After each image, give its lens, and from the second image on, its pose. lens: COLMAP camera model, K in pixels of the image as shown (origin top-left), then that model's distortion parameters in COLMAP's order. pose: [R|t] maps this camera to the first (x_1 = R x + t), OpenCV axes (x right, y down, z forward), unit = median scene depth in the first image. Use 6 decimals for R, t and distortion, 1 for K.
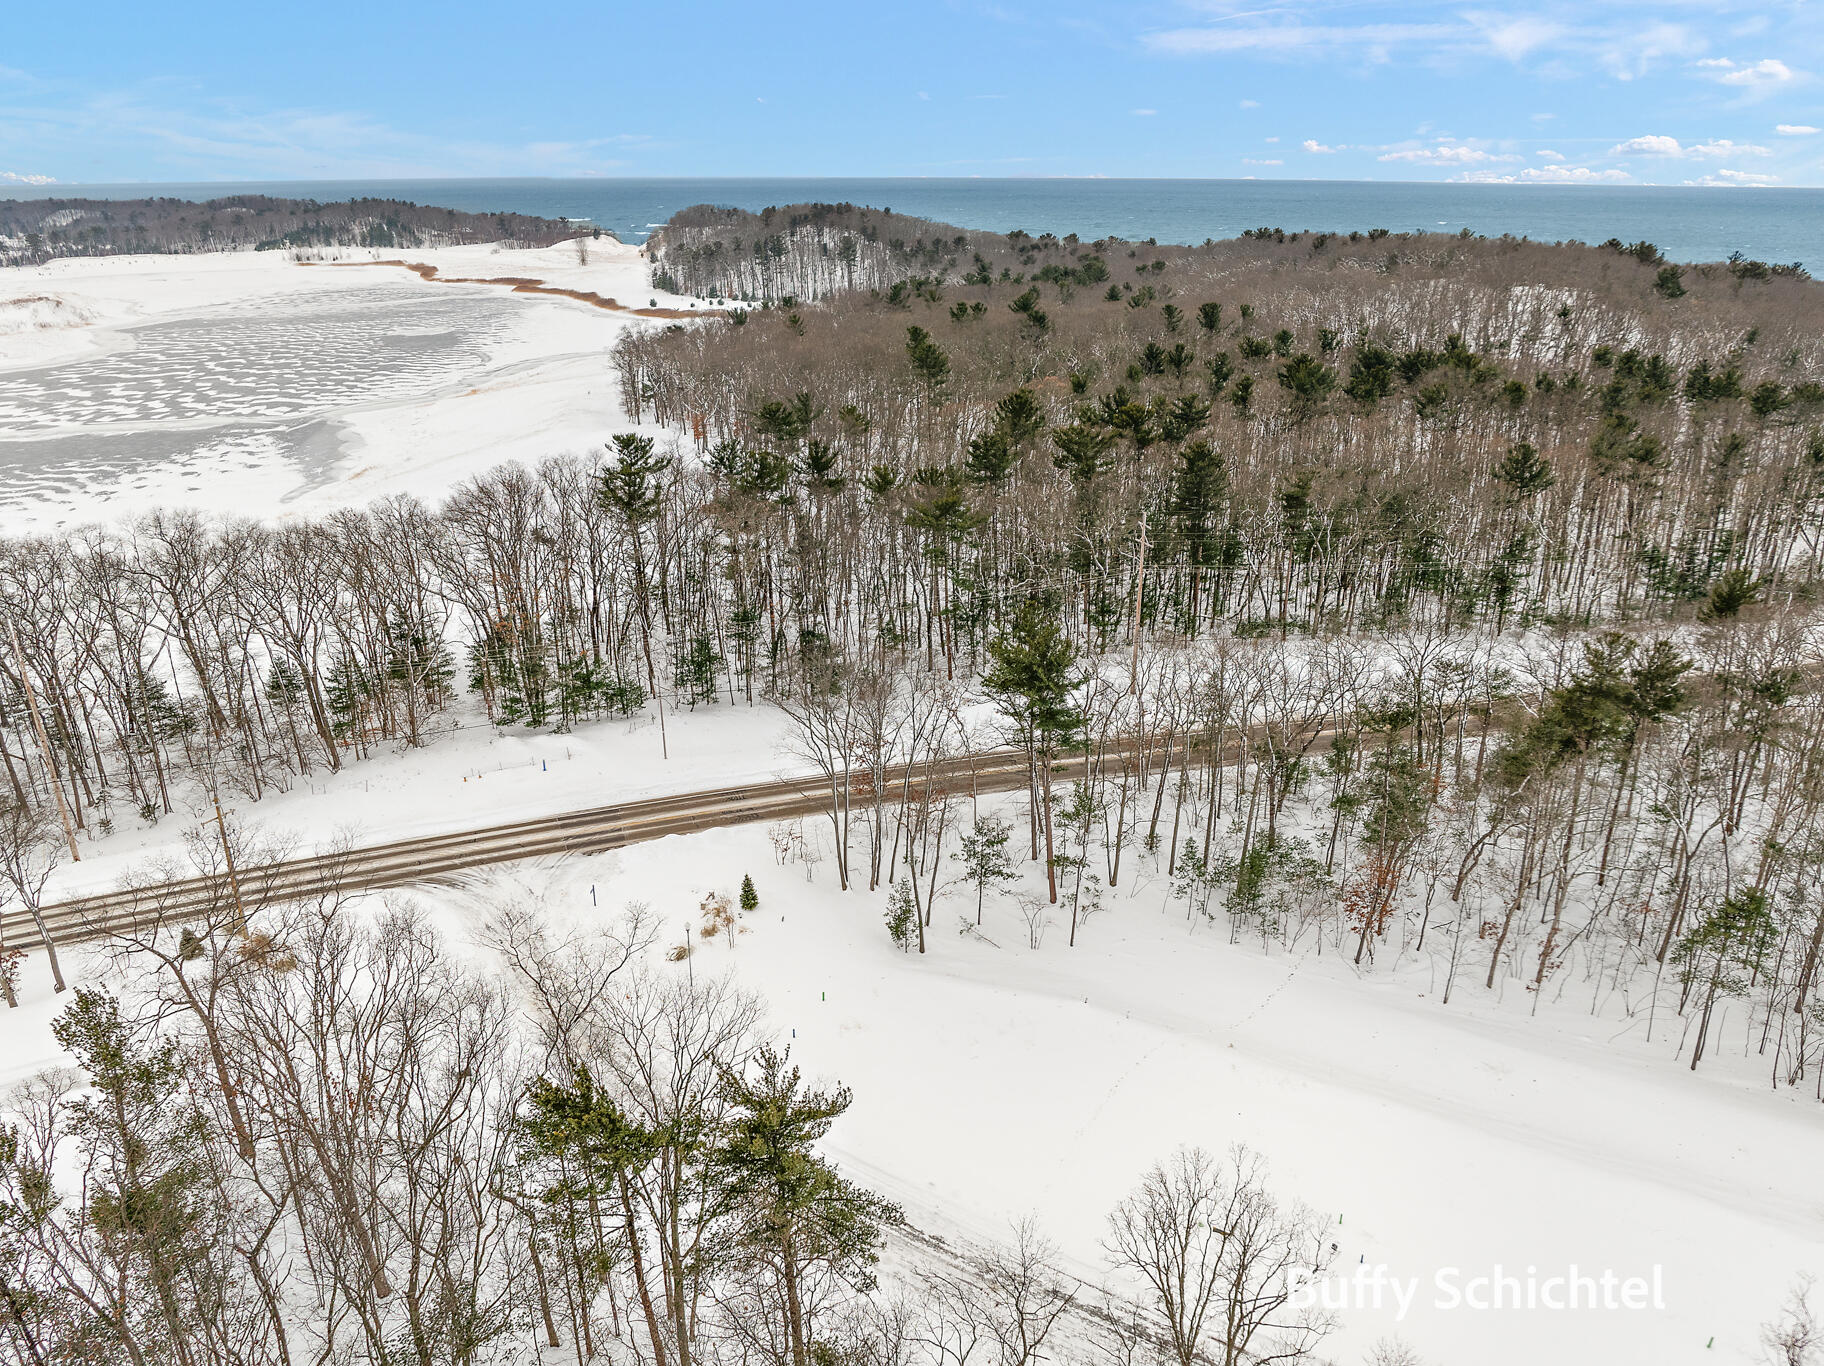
lens RADIAL K [[1297.7, 0, 912.6], [0, 1297.7, 682.6], [0, 0, 1]] dist [-0.047069, 0.019832]
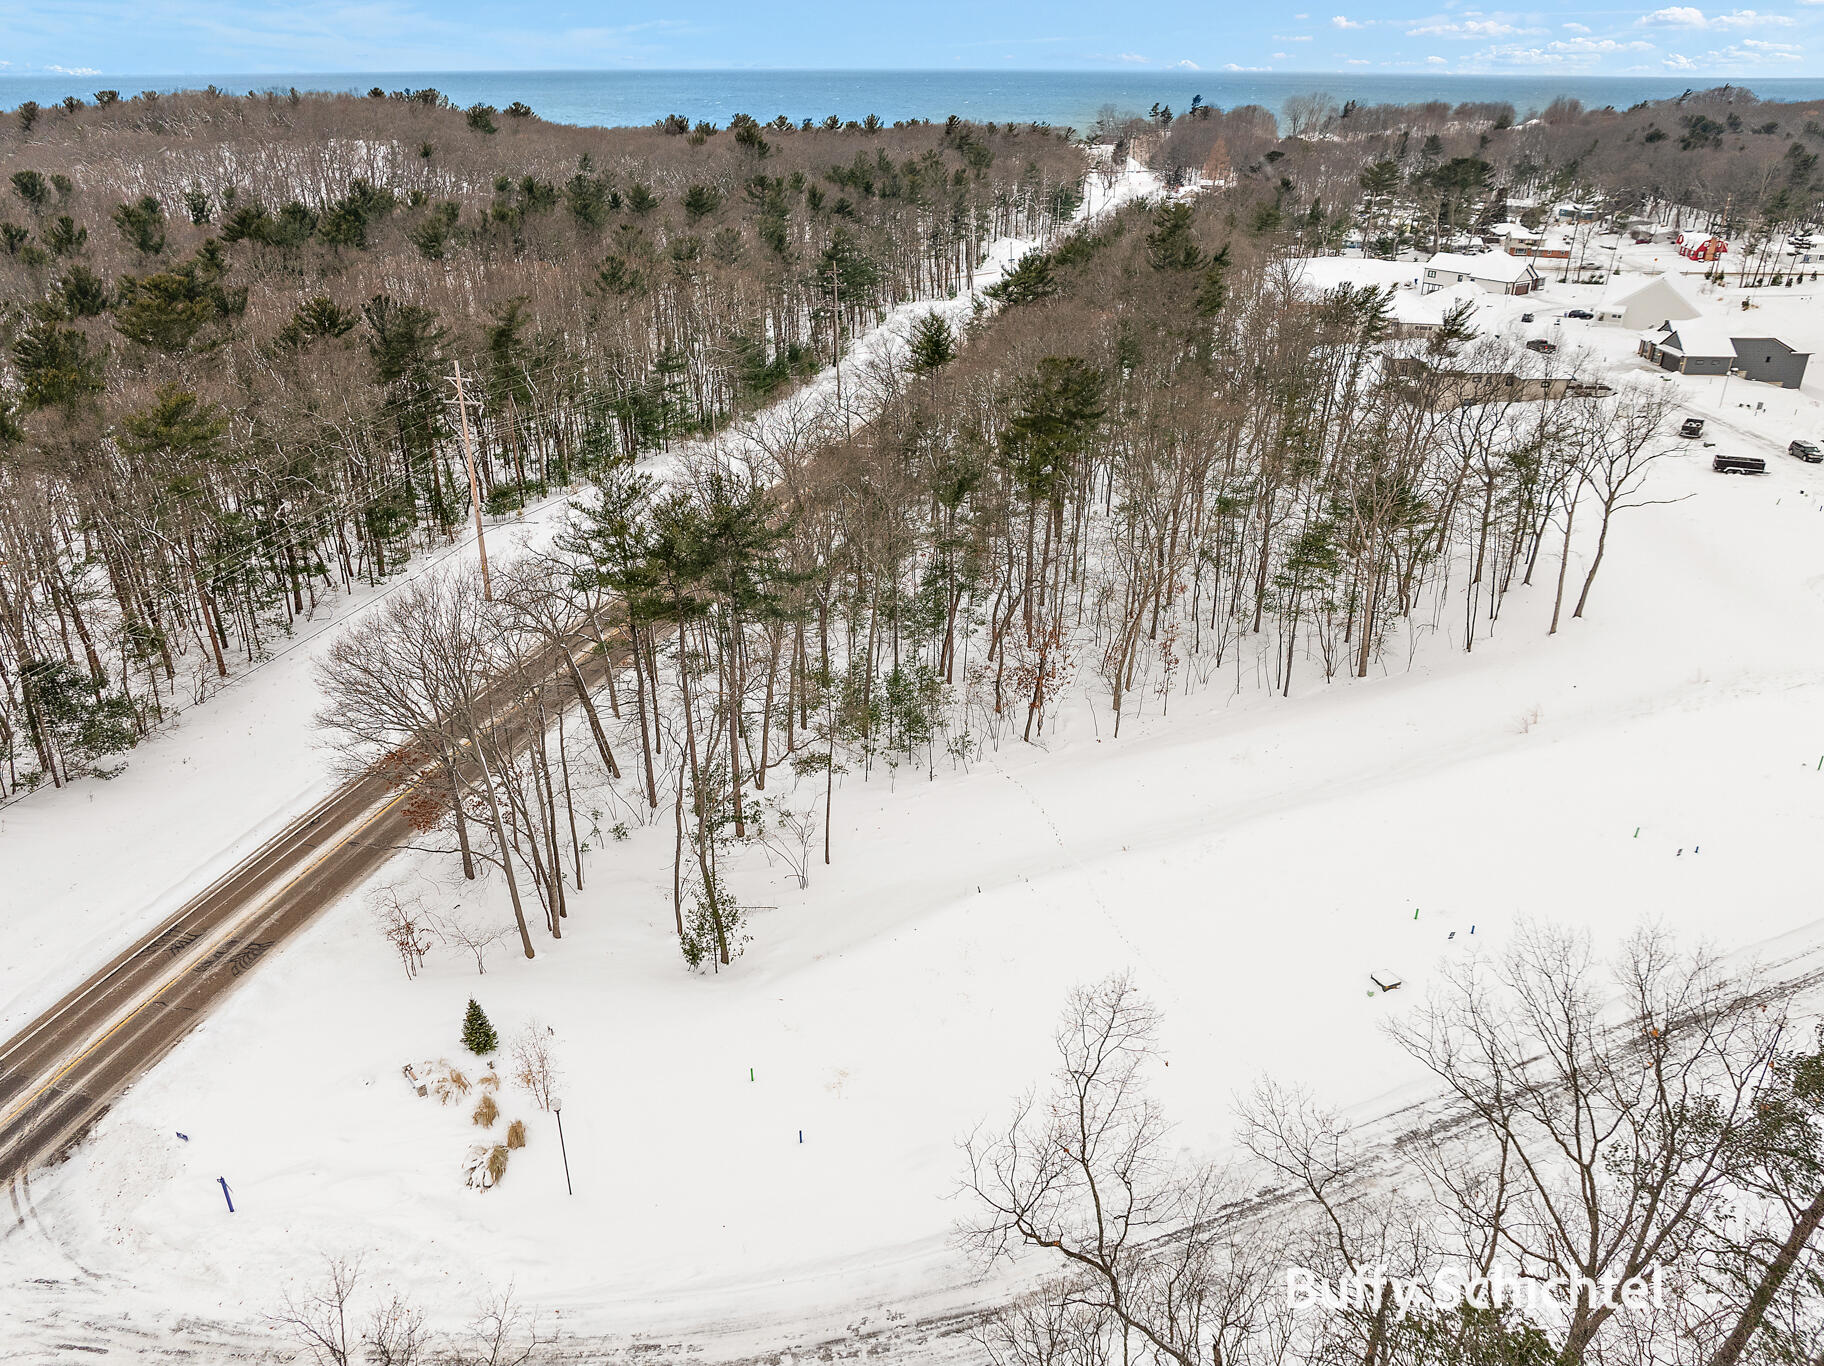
lens RADIAL K [[1297.7, 0, 913.2], [0, 1297.7, 686.4], [0, 0, 1]] dist [-0.047069, 0.019832]
pose [[0.580609, -0.355939, 0.732257, -0.138589], [0.297345, 0.929953, 0.216270, -0.018537], [-0.757944, 0.092164, 0.645776, 0.159343]]
